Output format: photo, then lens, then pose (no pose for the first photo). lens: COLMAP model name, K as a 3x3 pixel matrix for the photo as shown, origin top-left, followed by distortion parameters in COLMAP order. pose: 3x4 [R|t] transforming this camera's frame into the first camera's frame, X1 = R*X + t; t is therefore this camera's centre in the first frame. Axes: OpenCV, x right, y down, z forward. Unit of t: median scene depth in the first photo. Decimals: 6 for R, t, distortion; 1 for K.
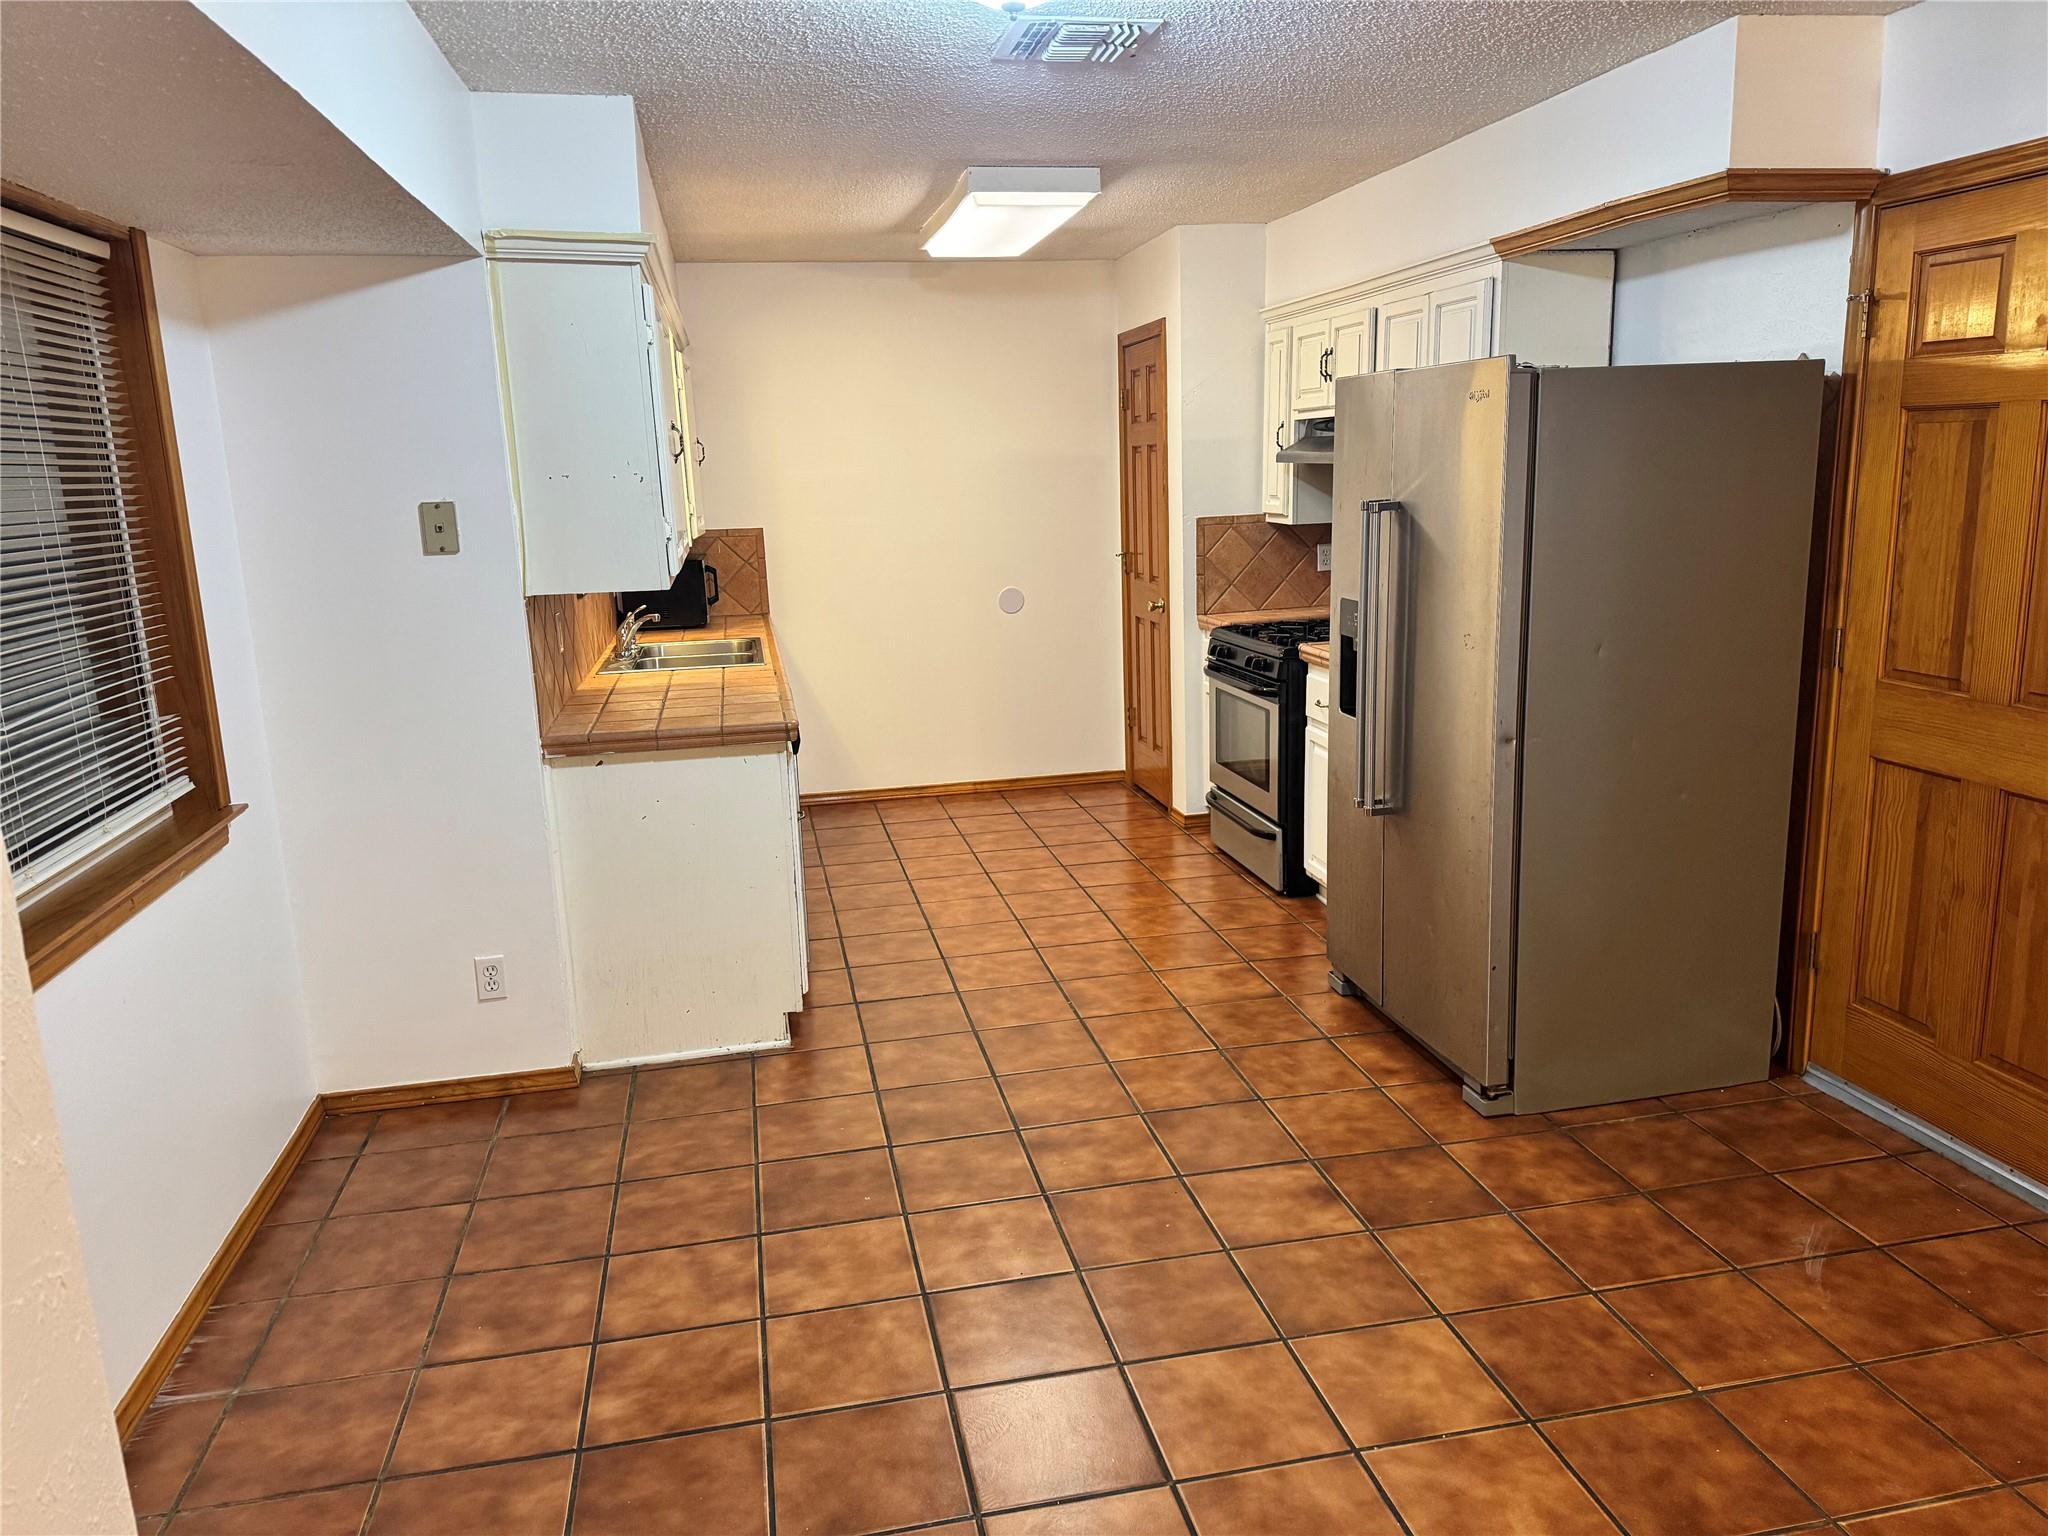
lens RADIAL K [[1449.1, 0, 1018.6], [0, 1449.1, 779.6], [0, 0, 1]] dist [0.034680, -0.038210]
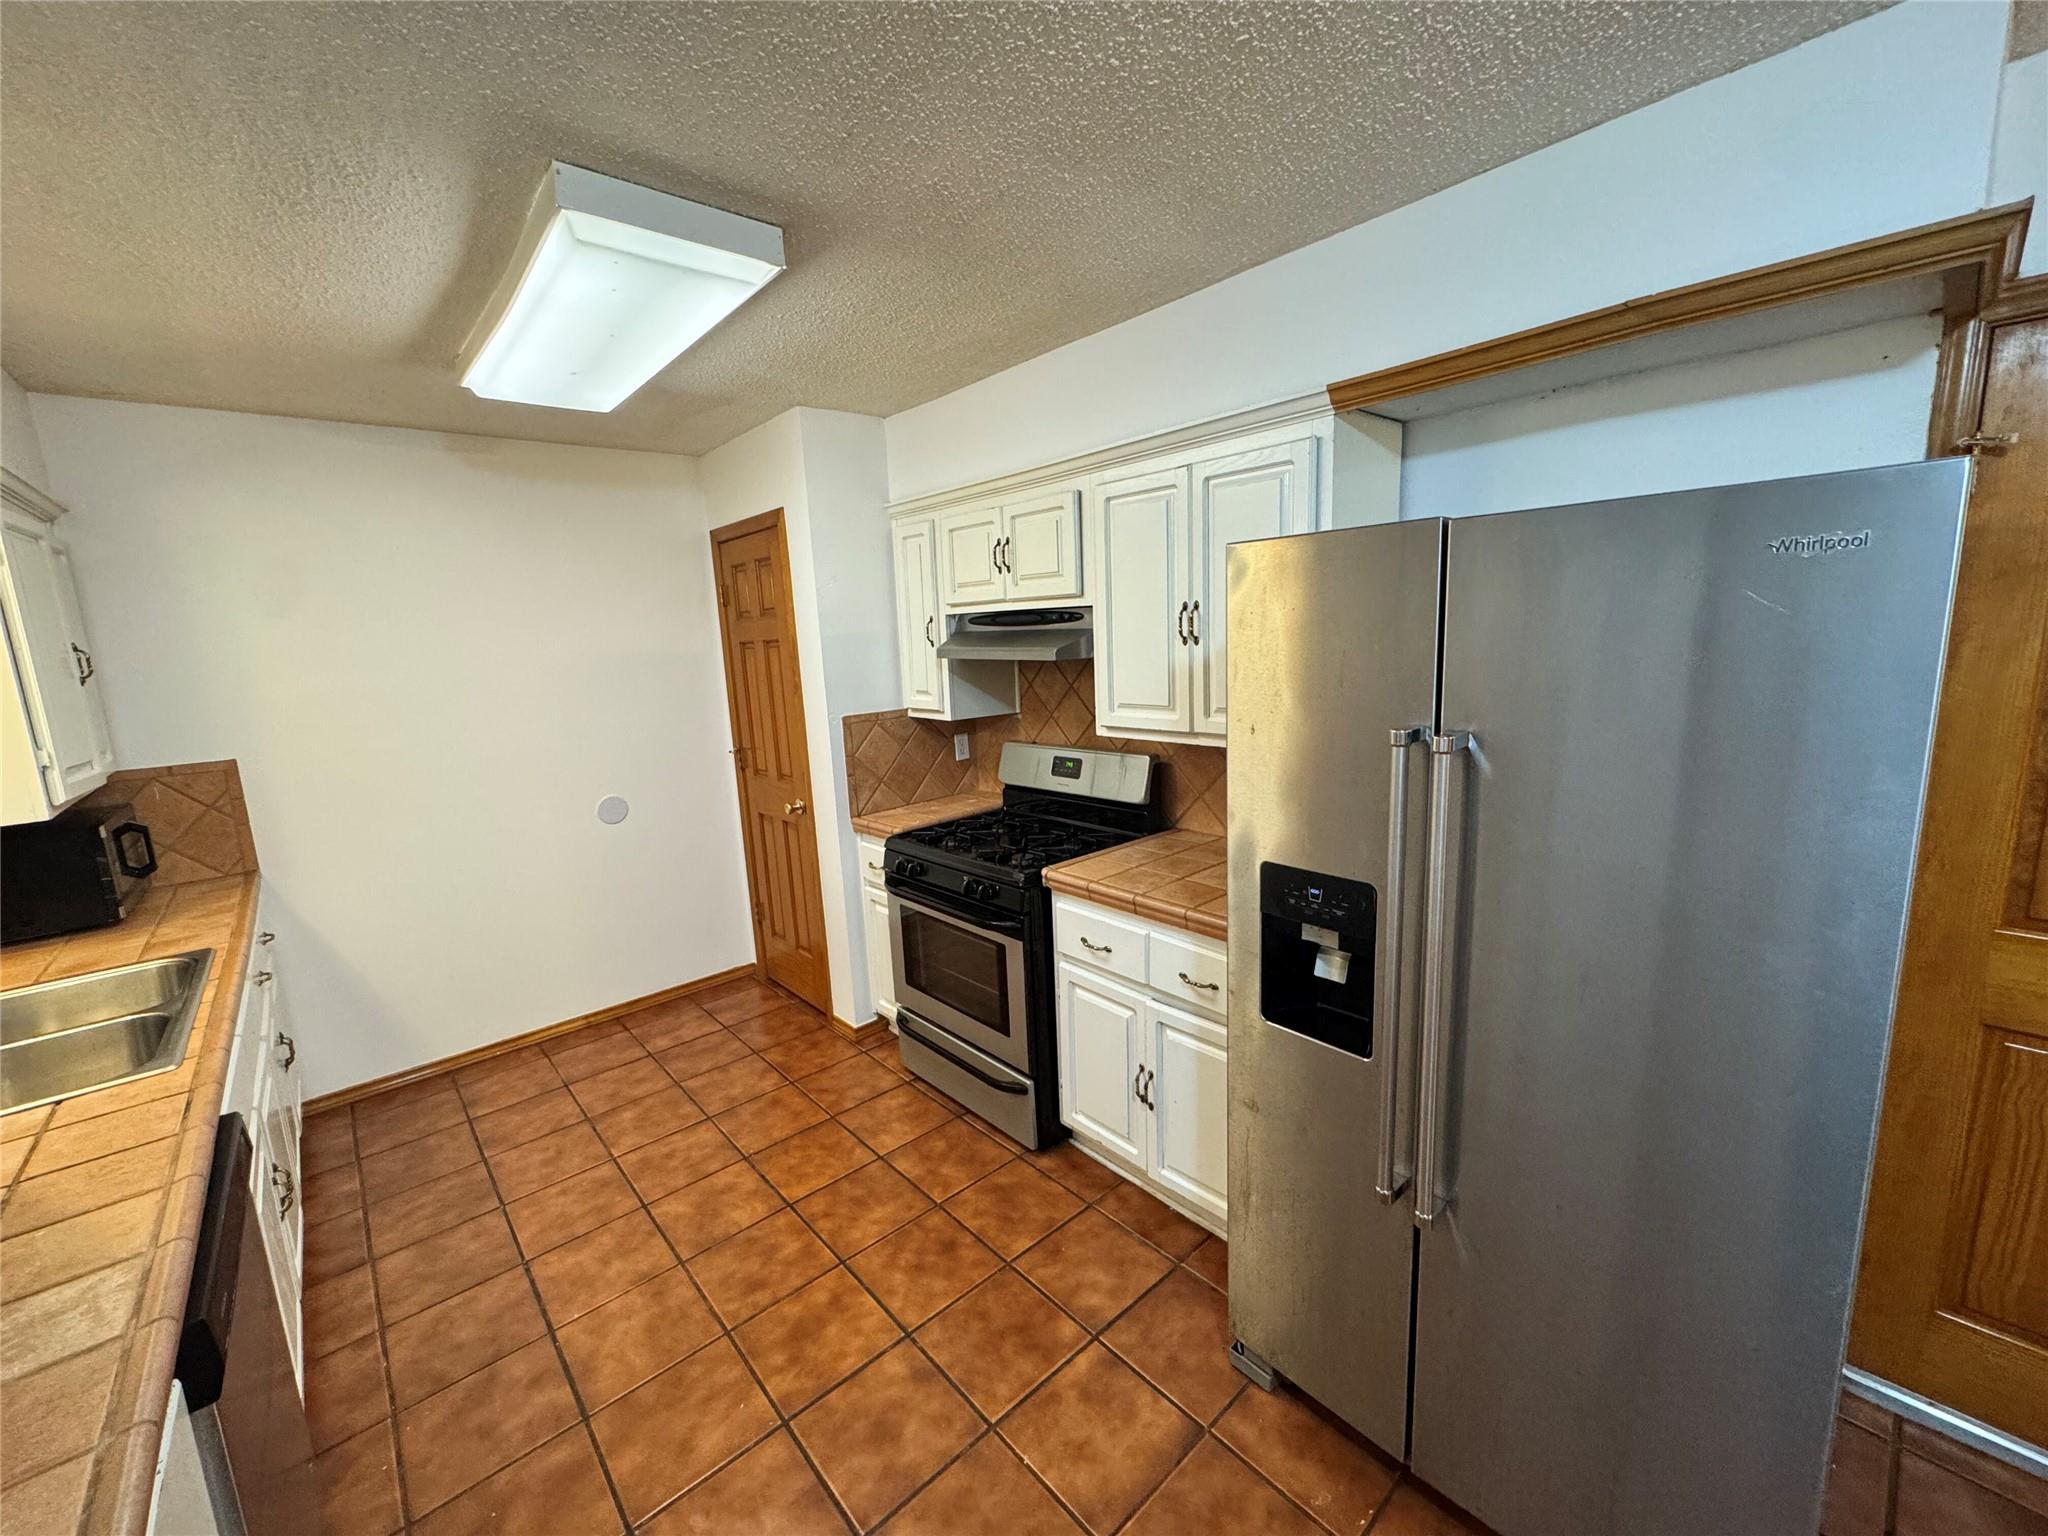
lens RADIAL K [[818.5, 0, 1032.1], [0, 818.5, 760.0], [0, 0, 1]] dist [-0.002287, 0.000347]
pose [[0.860305, -0.087391, 0.502233, -0.040977], [0.126362, 0.991007, -0.044013, -0.117743], [-0.493870, 0.101328, 0.863612, 0.500980]]
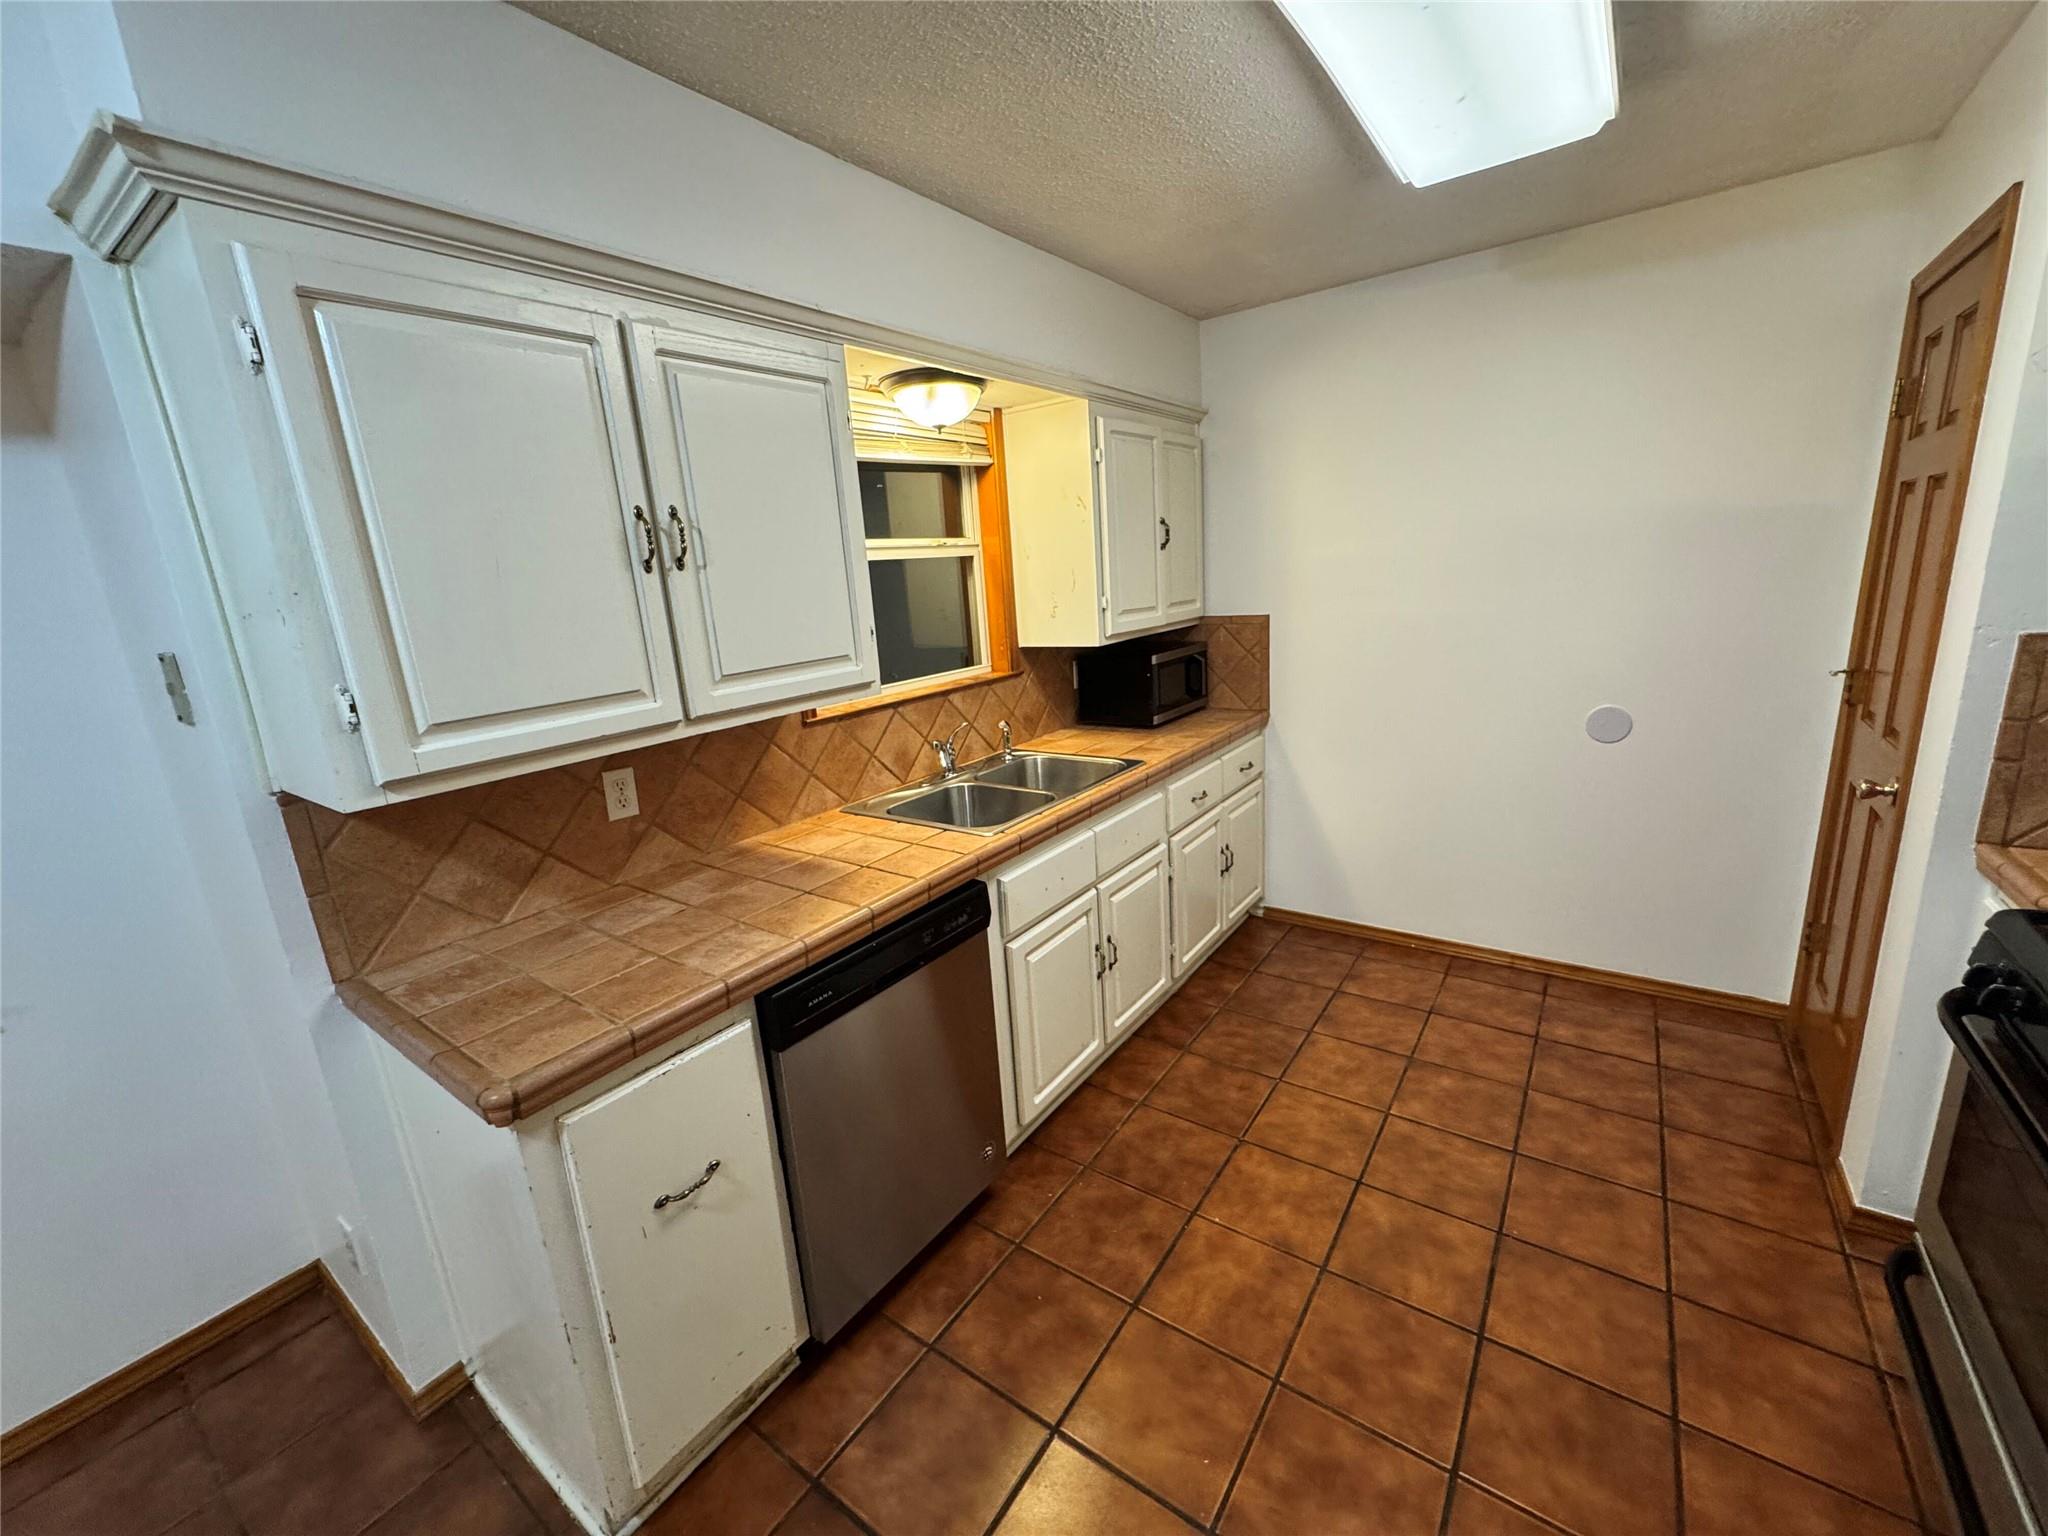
lens RADIAL K [[818.5, 0, 1016.8], [0, 818.5, 767.1], [0, 0, 1]] dist [-0.002287, 0.000347]
pose [[0.677956, 0.160232, -0.717427, 0.103154], [-0.114041, 0.987065, 0.112686, -0.137582], [0.726203, 0.005420, 0.687459, 0.625820]]
